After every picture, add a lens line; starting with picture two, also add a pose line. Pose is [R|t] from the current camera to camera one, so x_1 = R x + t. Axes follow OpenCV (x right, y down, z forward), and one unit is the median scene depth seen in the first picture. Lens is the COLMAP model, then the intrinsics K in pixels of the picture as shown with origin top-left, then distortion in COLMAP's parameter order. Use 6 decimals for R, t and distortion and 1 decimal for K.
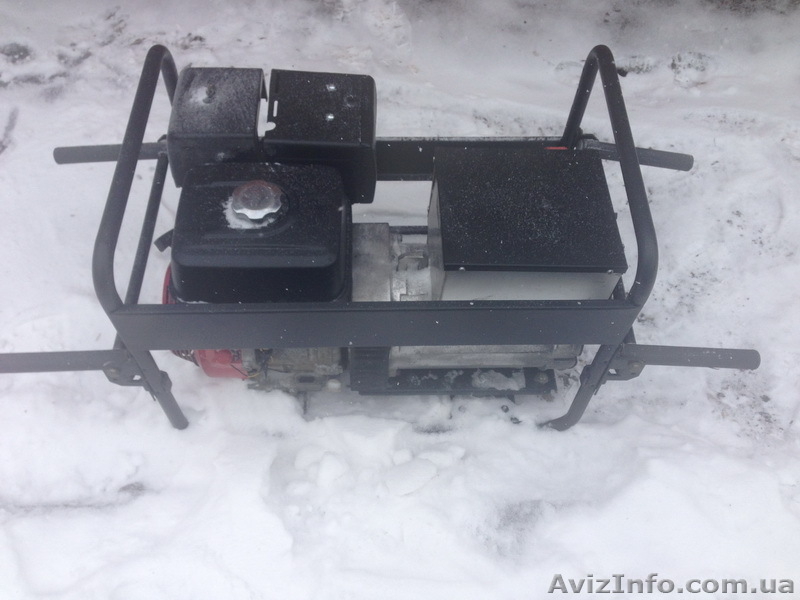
lens RADIAL K [[758.6, 0, 400.0], [0, 758.6, 300.0], [0, 0, 1]] dist [0.016635, -0.004223]
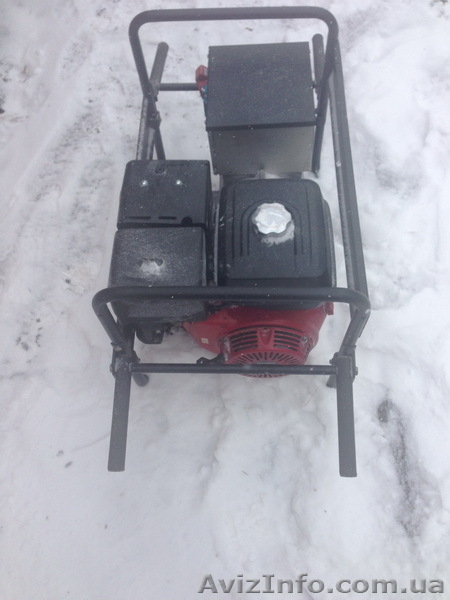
lens RADIAL K [[560.1, 0, 225.0], [0, 560.1, 300.0], [0, 0, 1]] dist [0.003513, -0.002719]
pose [[0.042223, -0.899998, 0.433845, -0.650192], [0.858164, 0.255036, 0.445545, -0.525296], [-0.511636, 0.353498, 0.783114, 0.293608]]
